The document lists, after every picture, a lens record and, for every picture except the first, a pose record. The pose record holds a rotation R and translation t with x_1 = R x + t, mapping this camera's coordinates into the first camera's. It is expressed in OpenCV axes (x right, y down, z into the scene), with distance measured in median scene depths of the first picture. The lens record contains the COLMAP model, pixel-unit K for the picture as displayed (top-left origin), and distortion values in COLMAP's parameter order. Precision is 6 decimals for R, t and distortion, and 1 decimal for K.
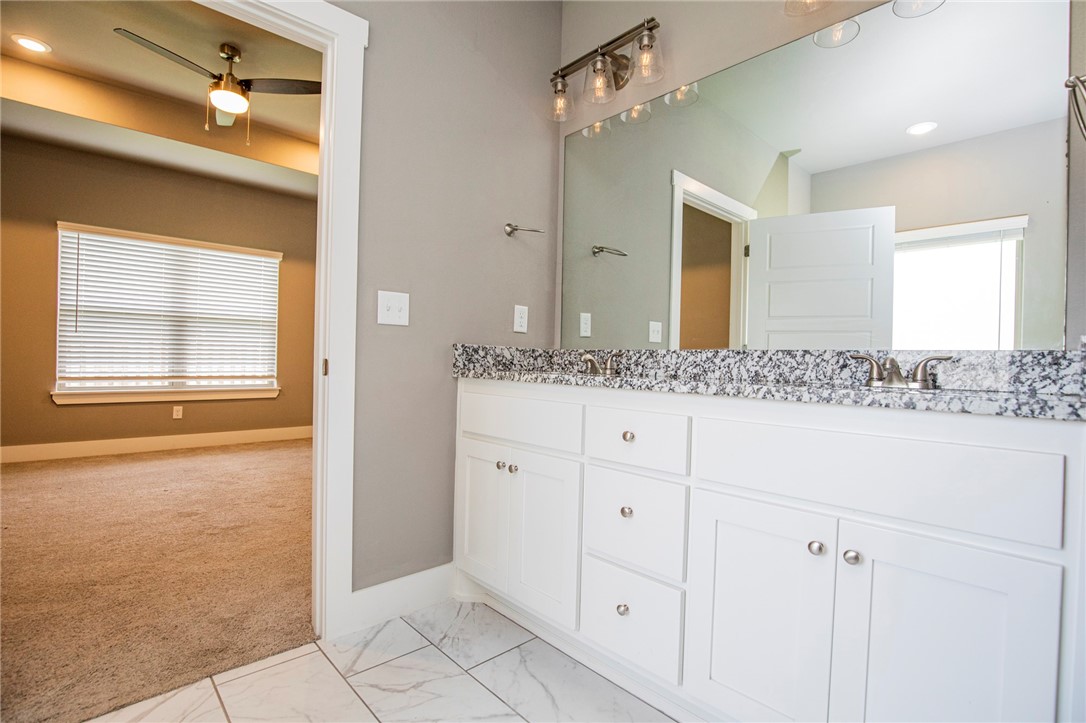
lens RADIAL K [[513.2, 0, 580.2], [0, 513.2, 364.5], [0, 0, 1]] dist [-0.000611, -0.000051]
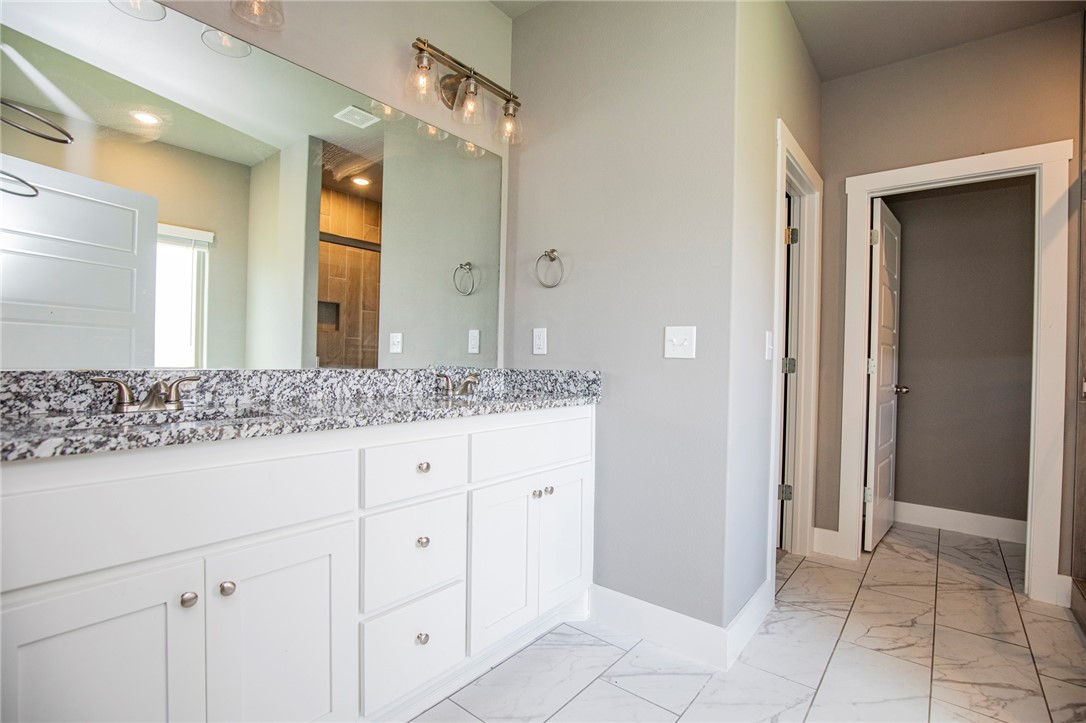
lens RADIAL K [[505.2, 0, 545.5], [0, 505.2, 362.3], [0, 0, 1]] dist [-0.004652, -0.000366]
pose [[-0.097443, -0.030512, 0.994773, -0.767668], [-0.017878, 0.999422, 0.028904, -0.083537], [-0.995081, -0.014968, -0.097932, 0.726881]]
